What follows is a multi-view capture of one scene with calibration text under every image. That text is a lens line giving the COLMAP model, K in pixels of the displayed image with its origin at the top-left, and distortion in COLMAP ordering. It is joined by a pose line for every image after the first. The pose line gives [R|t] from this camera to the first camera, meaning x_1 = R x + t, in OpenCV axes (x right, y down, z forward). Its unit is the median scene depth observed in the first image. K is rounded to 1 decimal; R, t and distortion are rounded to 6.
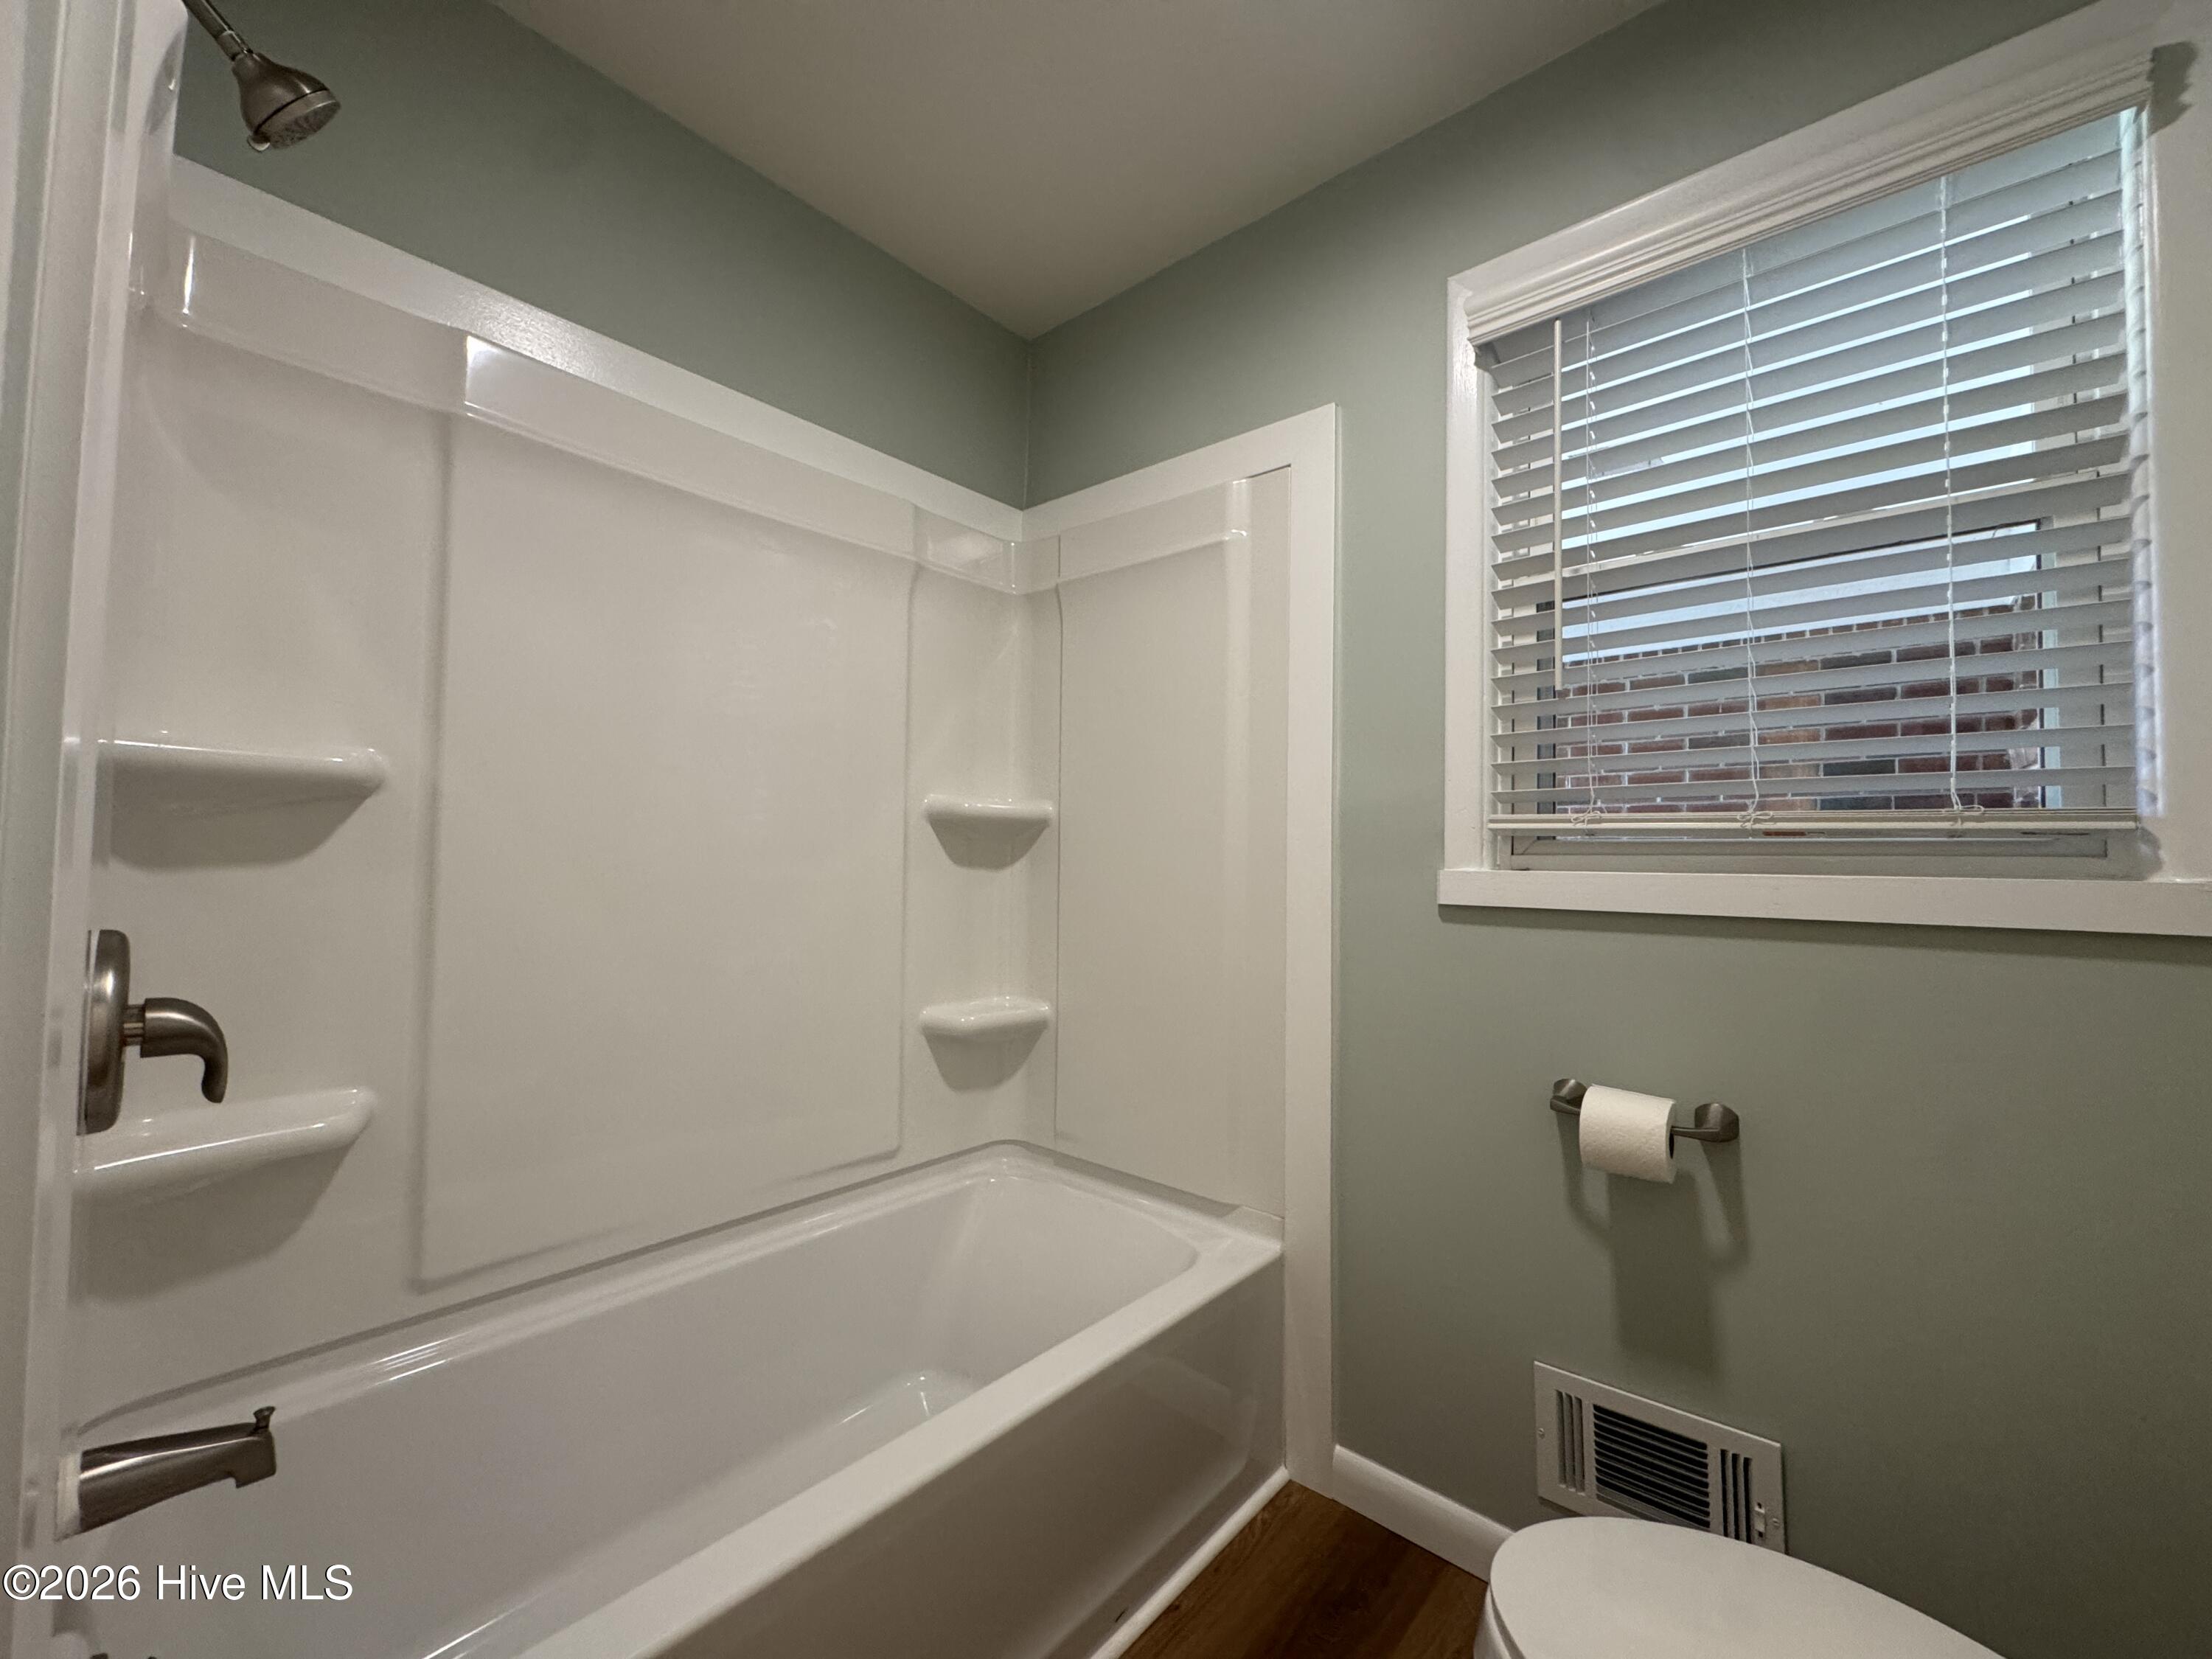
lens RADIAL K [[882.6, 0, 1098.0], [0, 882.6, 834.3], [0, 0, 1]] dist [-0.000708, -0.001417]
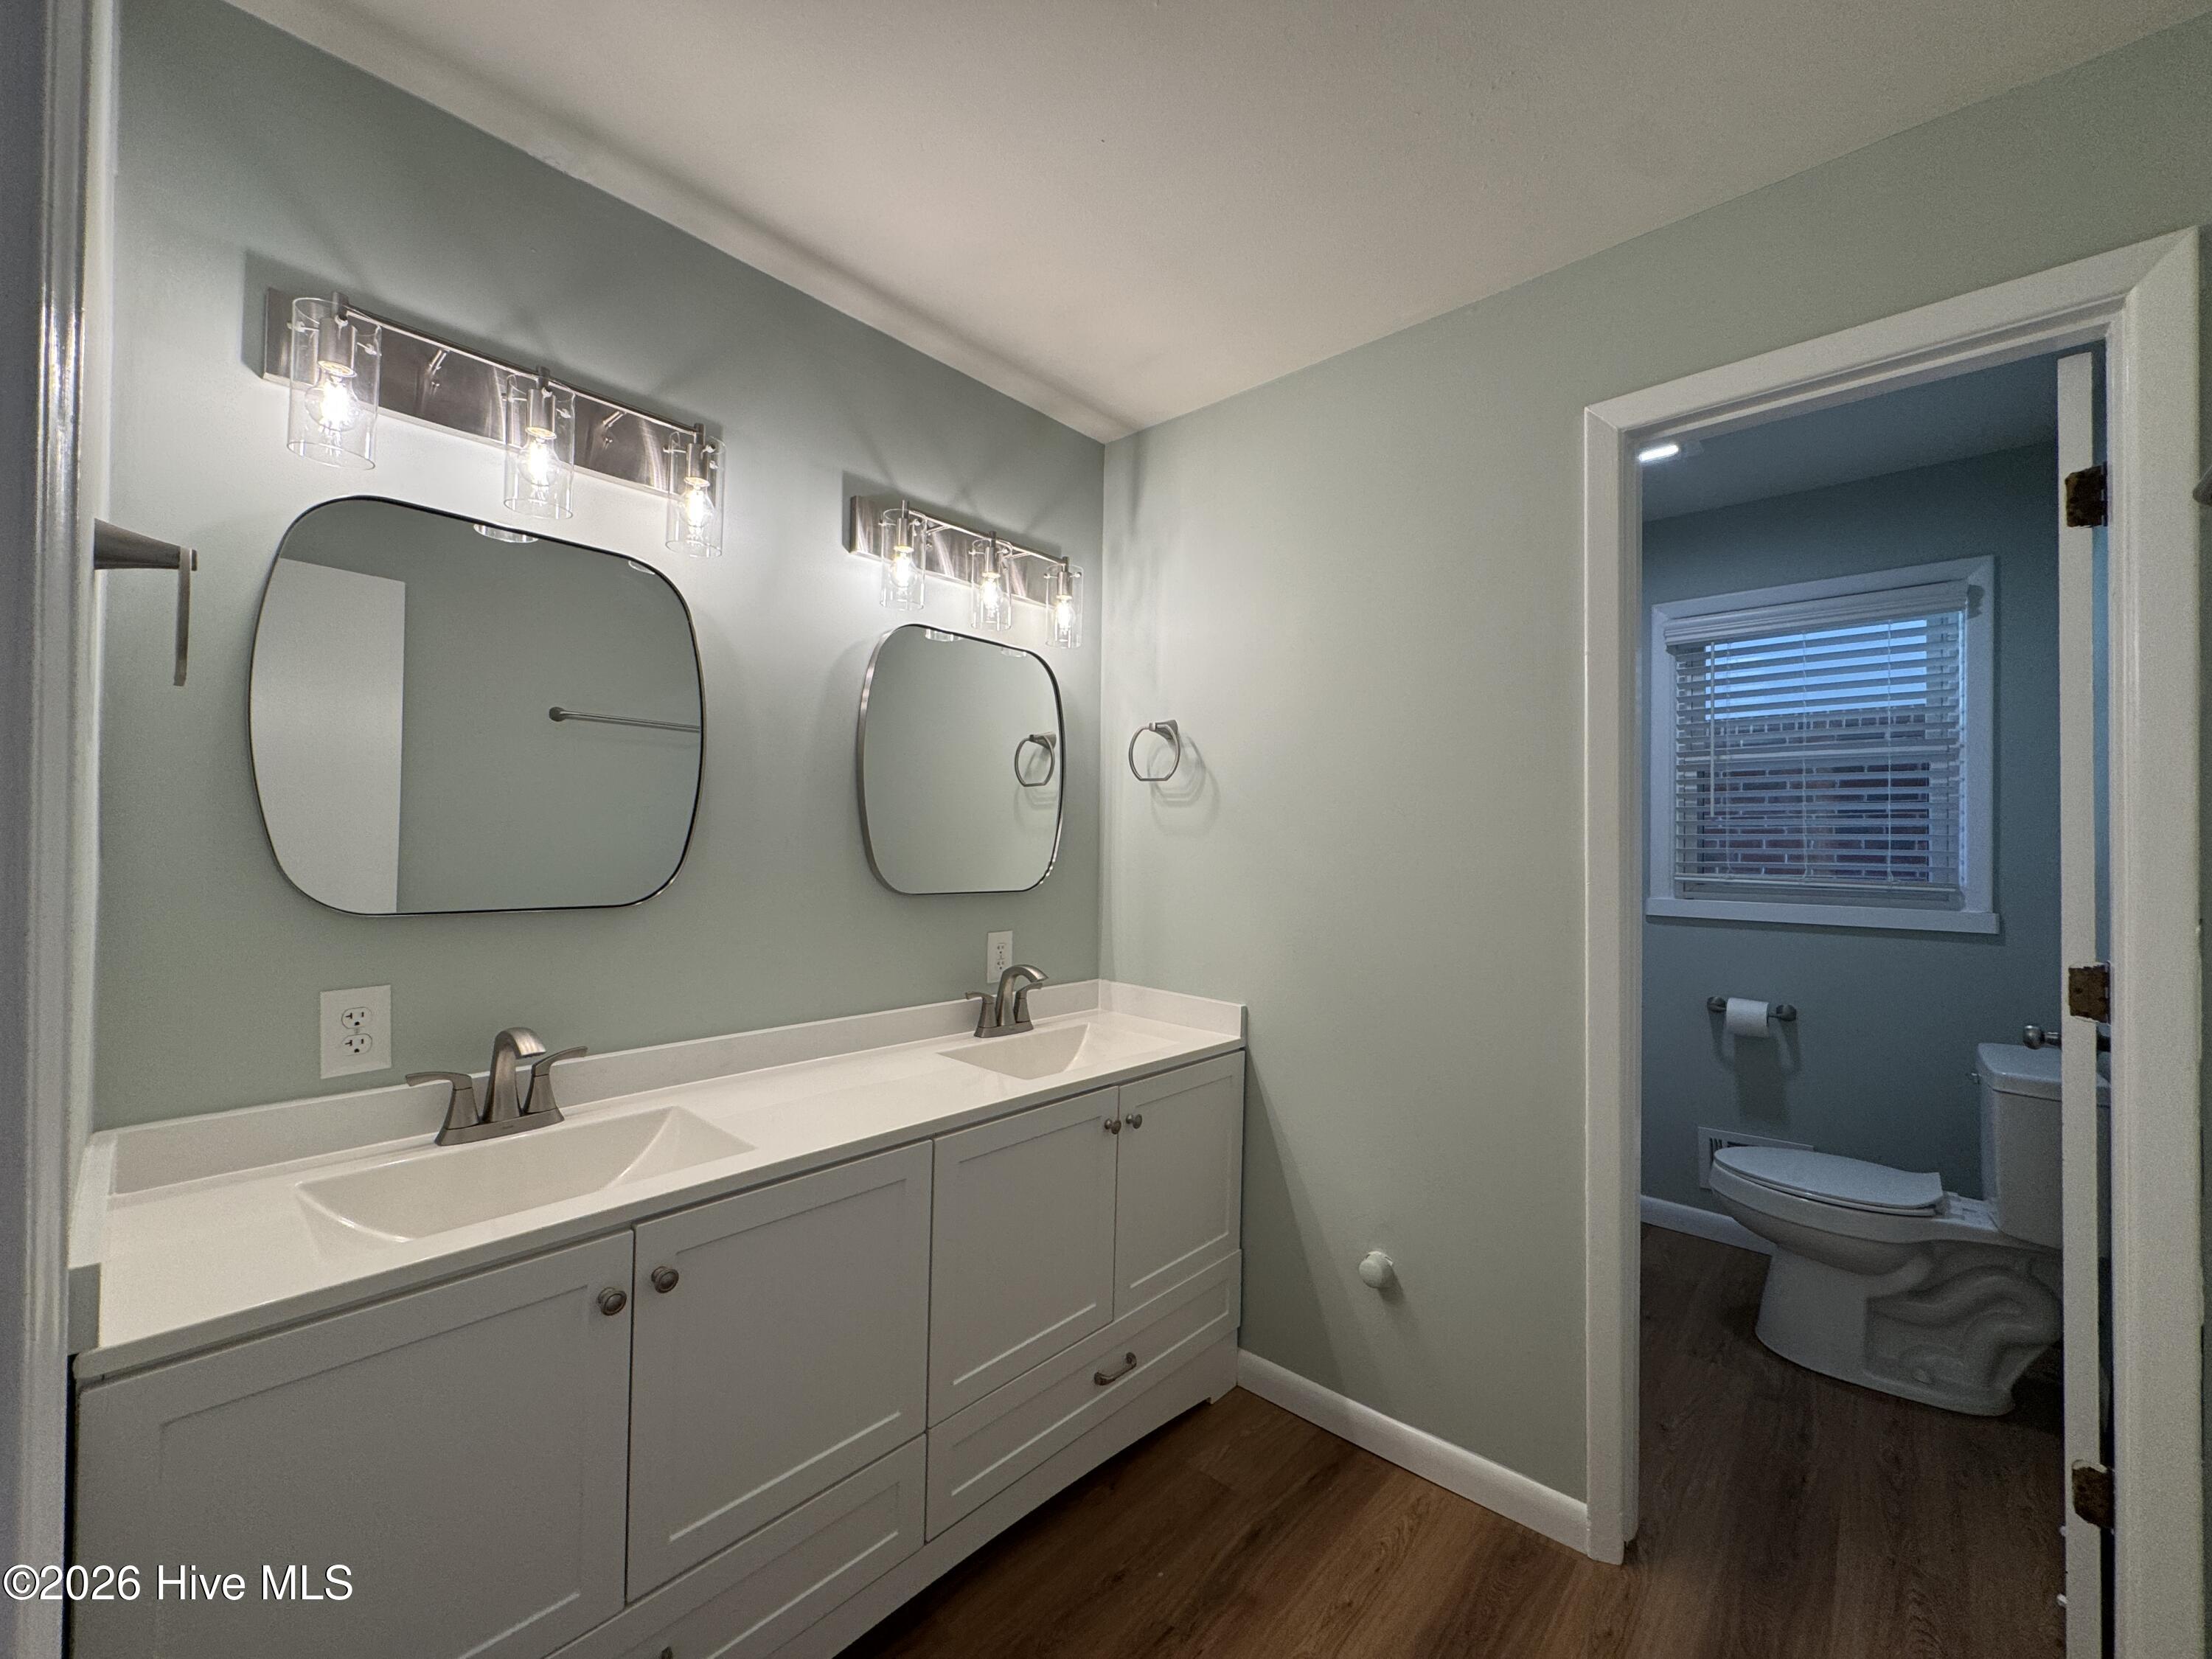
lens RADIAL K [[882.6, 0, 1105.5], [0, 882.6, 834.7], [0, 0, 1]] dist [-0.000708, -0.001417]
pose [[0.999984, 0.004933, -0.002602, -0.864022], [-0.004905, 0.999930, 0.010780, -0.124923], [0.002655, -0.010767, 0.999939, -1.048314]]
